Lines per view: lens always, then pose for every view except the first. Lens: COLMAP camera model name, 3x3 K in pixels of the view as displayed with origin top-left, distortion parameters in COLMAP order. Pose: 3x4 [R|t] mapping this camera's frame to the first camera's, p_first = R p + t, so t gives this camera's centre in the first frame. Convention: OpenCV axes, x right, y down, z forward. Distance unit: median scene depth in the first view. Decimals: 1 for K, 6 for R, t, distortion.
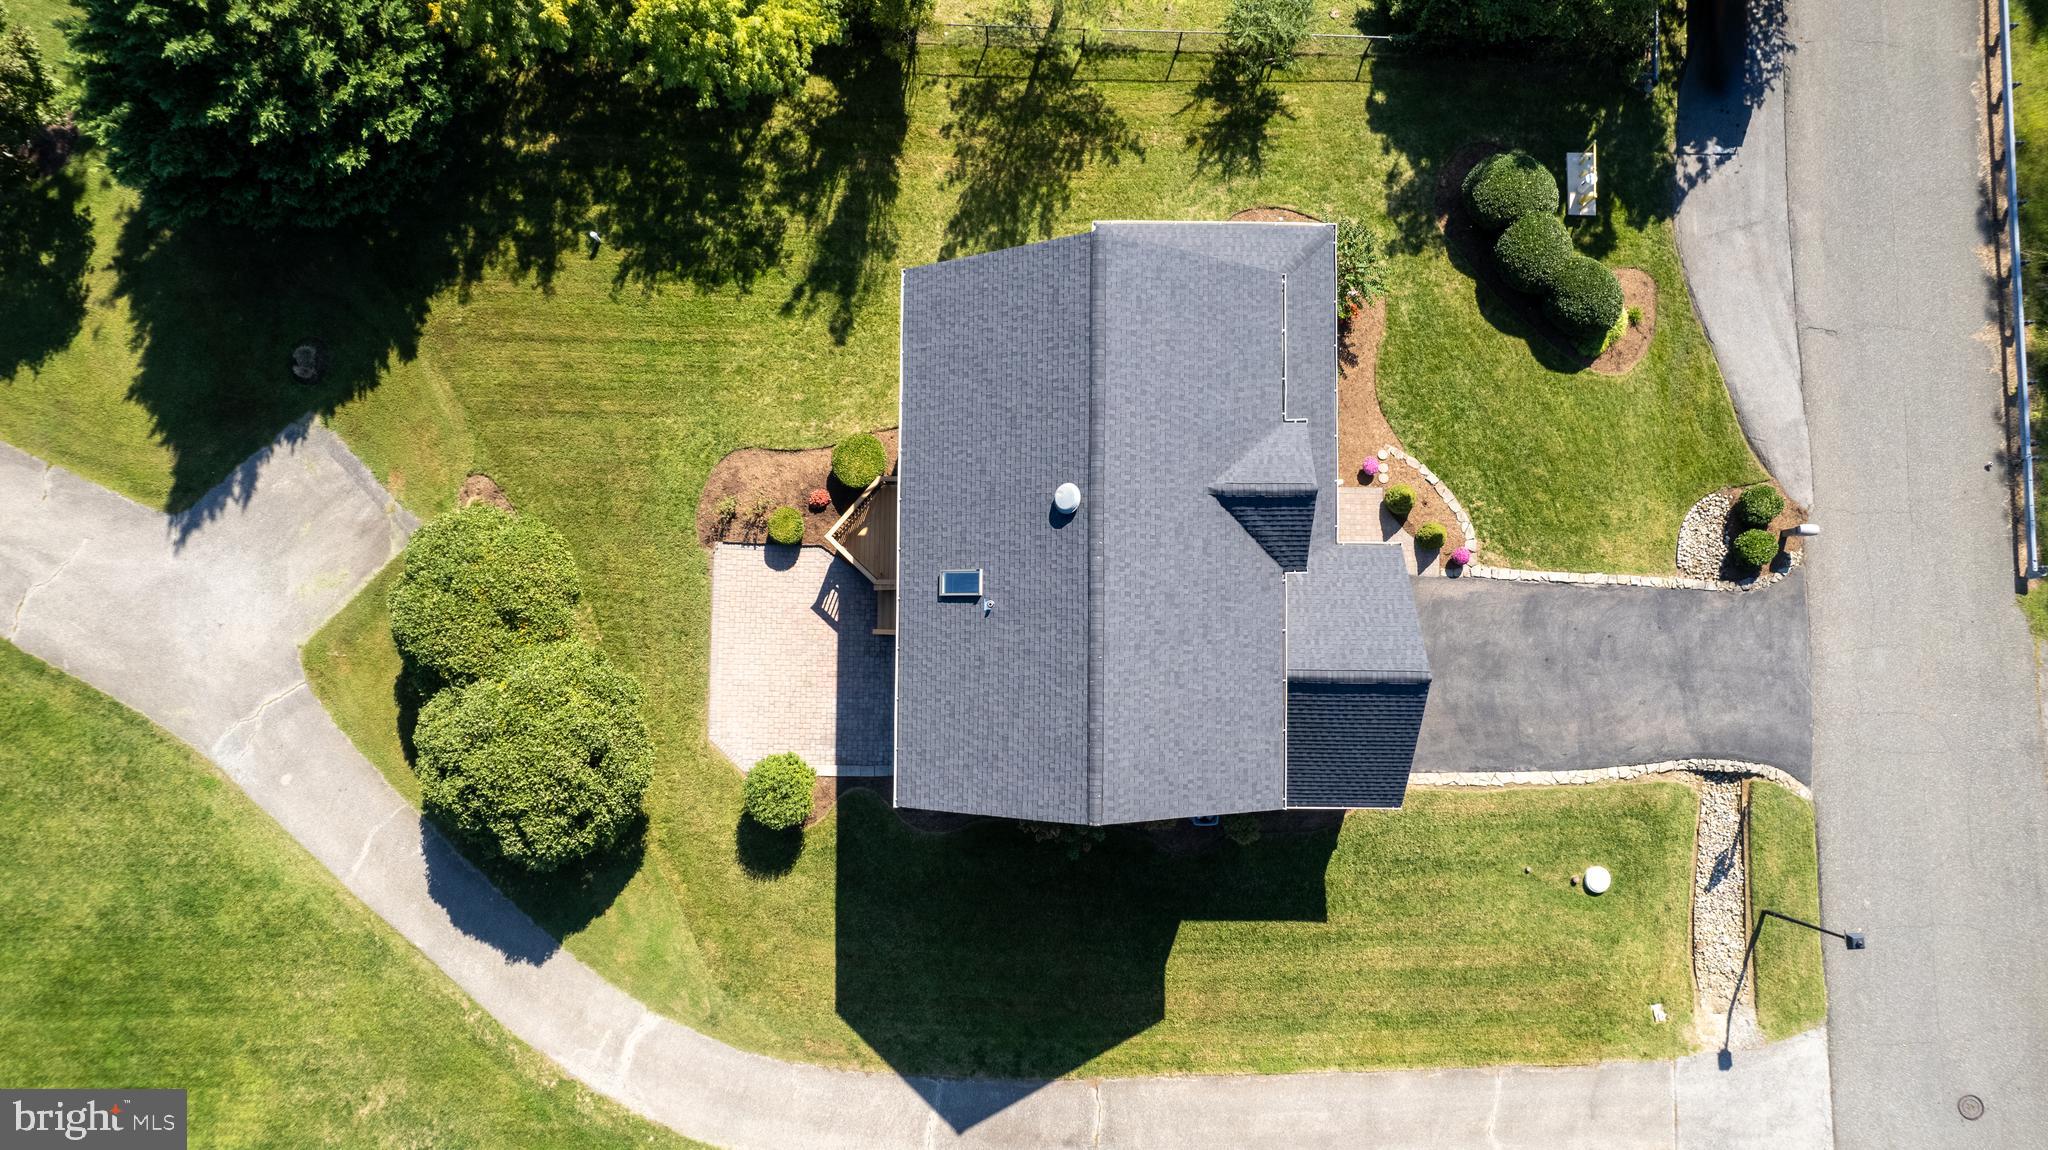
lens RADIAL K [[1318.2, 0, 1028.4], [0, 1318.2, 585.8], [0, 0, 1]] dist [-0.074244, 0.070324]
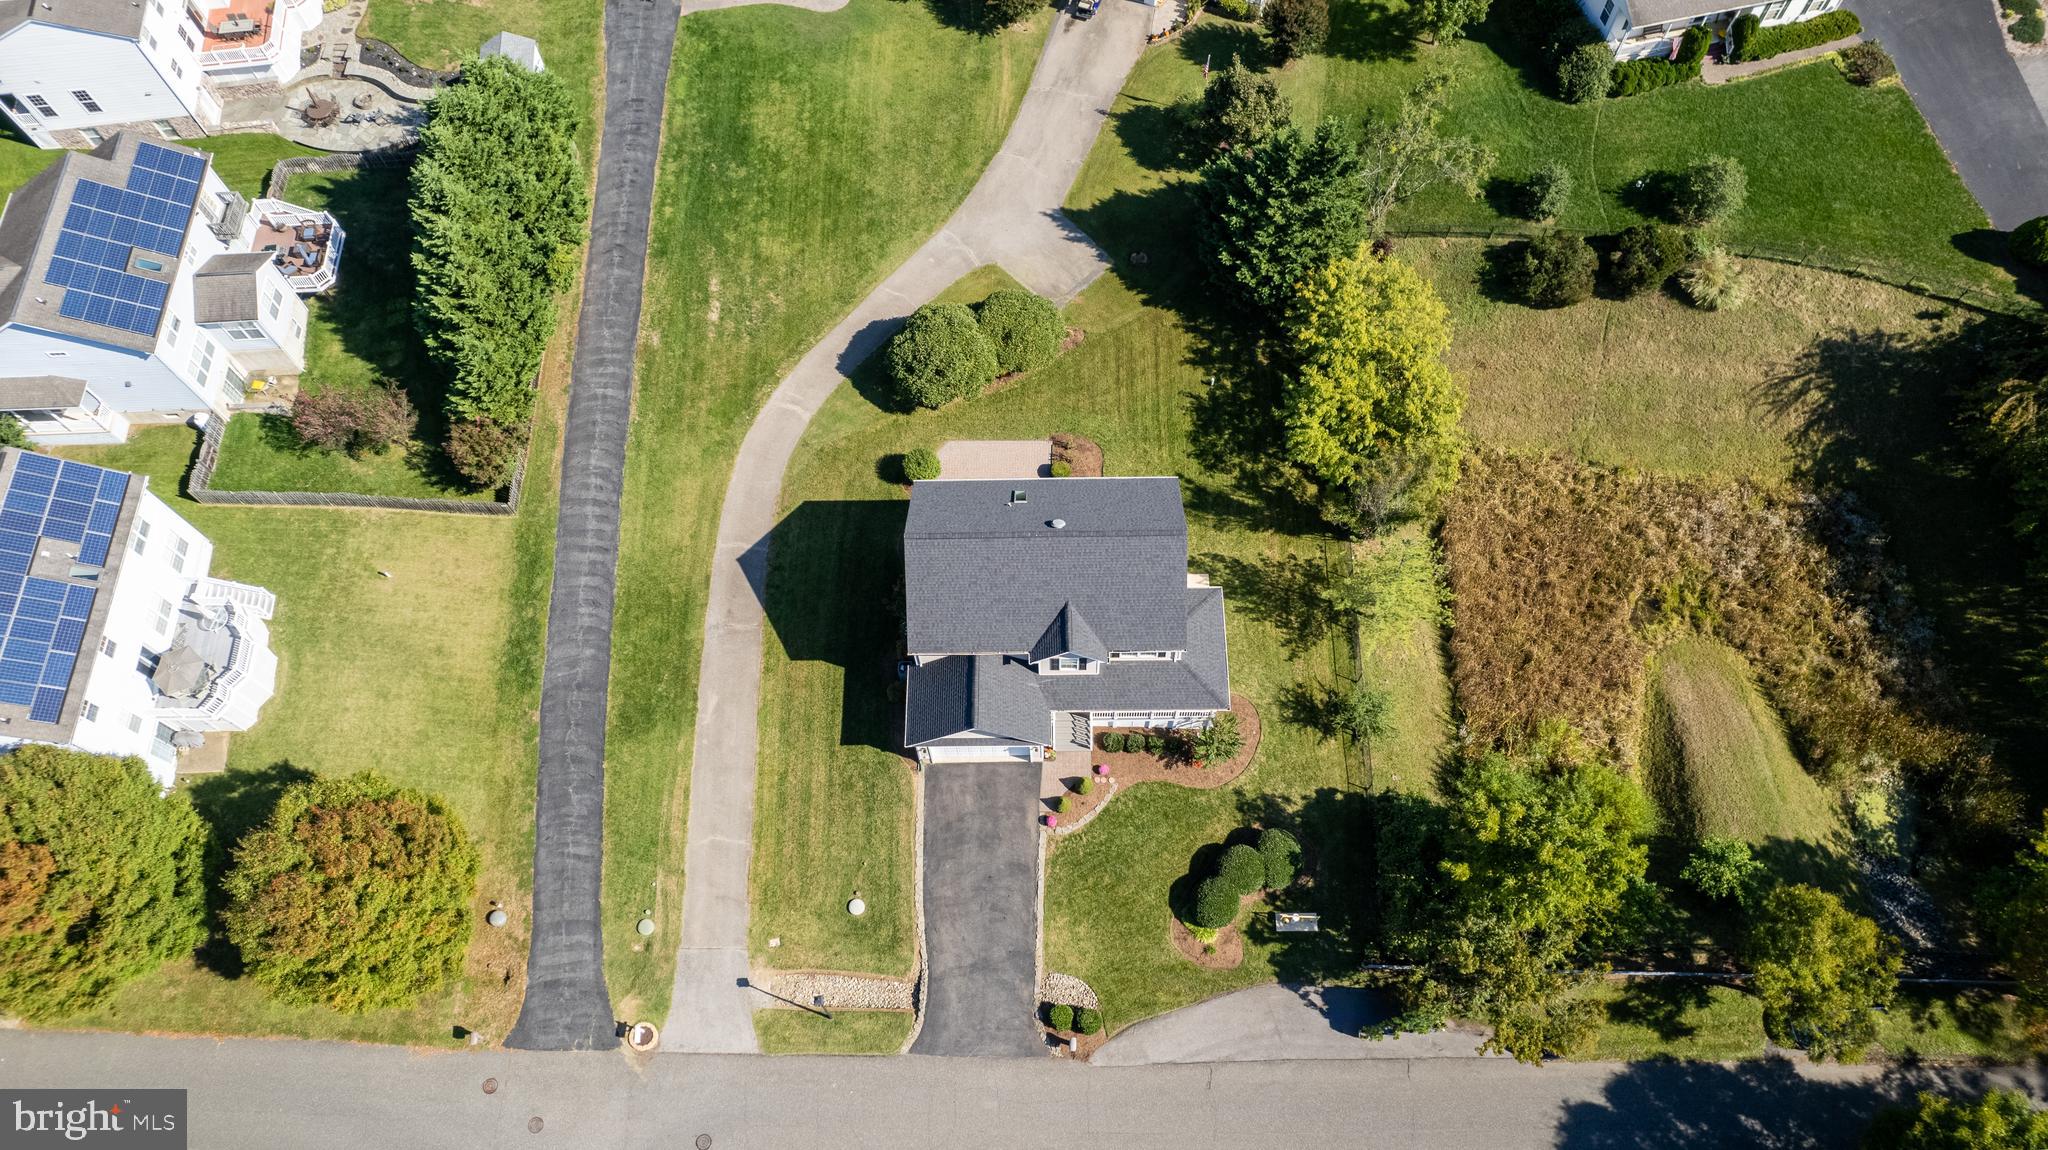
lens RADIAL K [[1414.3, 0, 1023.9], [0, 1414.3, 586.9], [0, 0, 1]] dist [-0.046800, 0.000914]
pose [[0.010052, 0.904508, -0.426338, 0.823747], [-0.997029, 0.041627, 0.064806, -0.116829], [0.076365, 0.424420, 0.902239, -0.760319]]
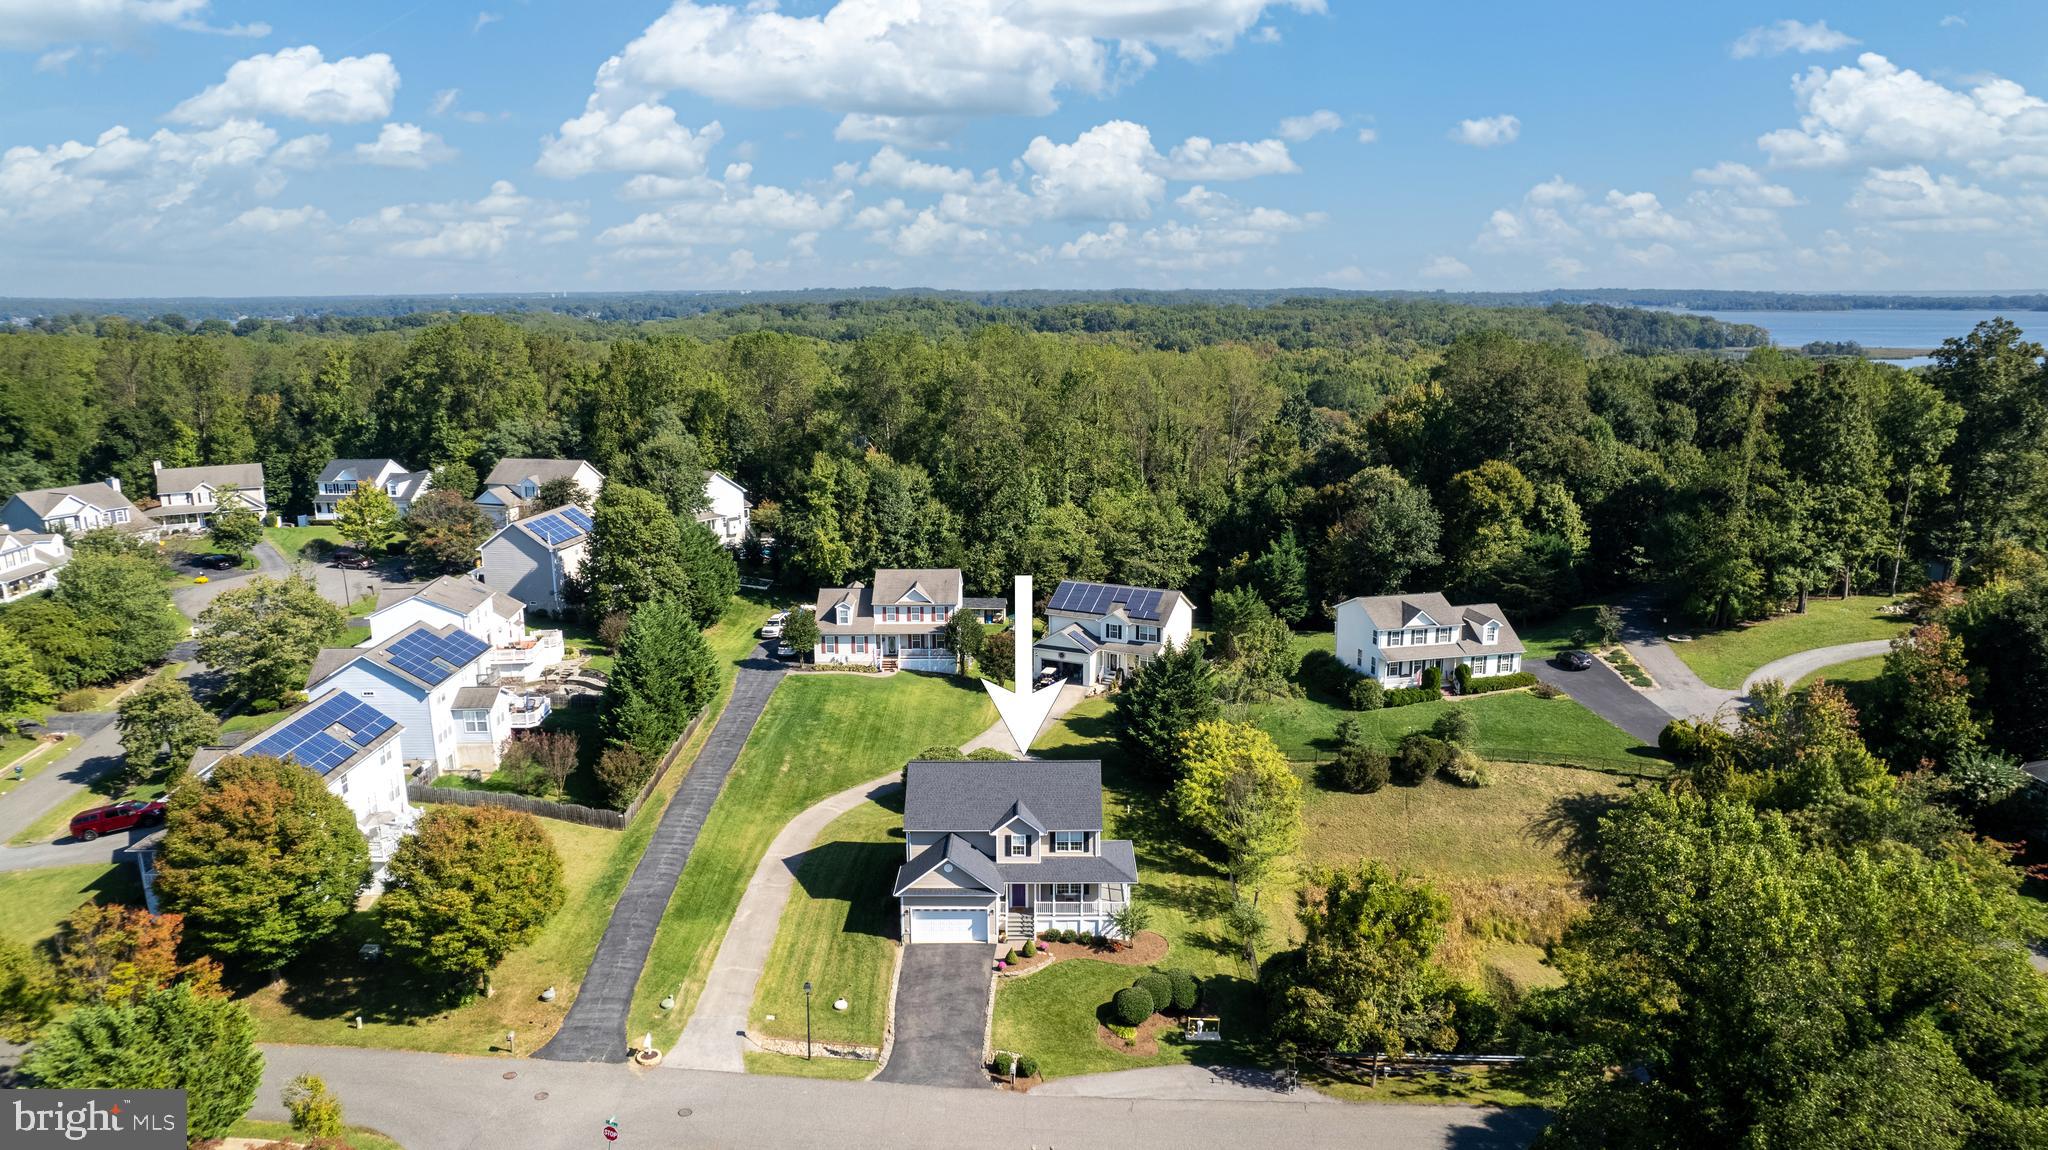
lens RADIAL K [[1318.2, 0, 1023.8], [0, 1318.2, 572.4], [0, 0, 1]] dist [-0.074244, 0.070324]
pose [[-0.005794, 0.219123, -0.975680, 2.240735], [-0.998272, 0.055796, 0.018459, -0.131430], [0.058484, 0.974101, 0.218421, -0.081673]]
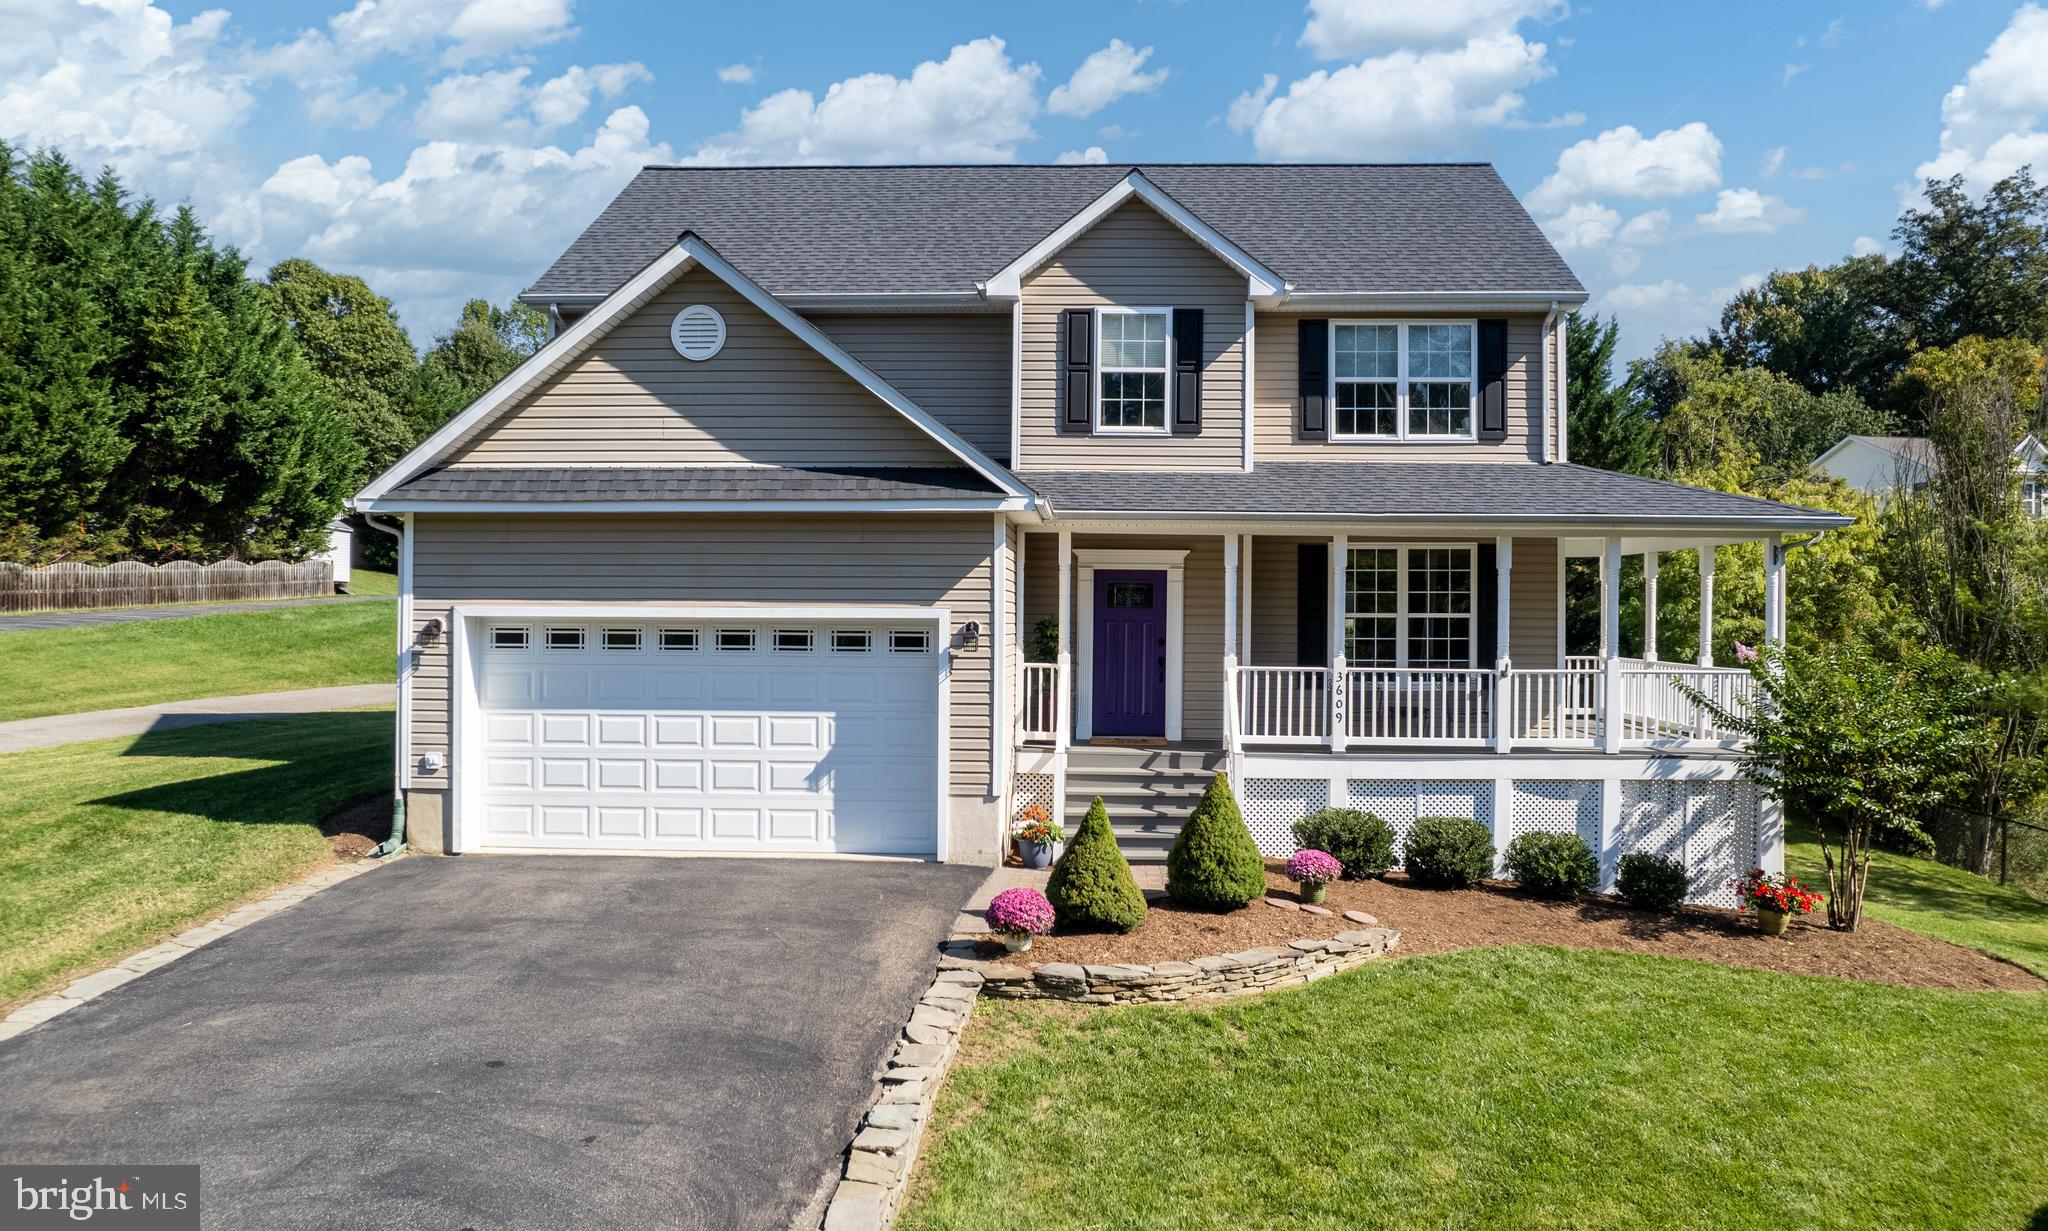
lens RADIAL K [[1432.1, 0, 1050.4], [0, 1432.1, 628.9], [0, 0, 1]] dist [-0.051440, 0.023082]
pose [[-0.028569, 0.013180, -0.999505, 0.613224], [-0.998783, 0.039842, 0.029074, -0.039717], [0.040205, 0.999119, 0.012026, 0.929316]]
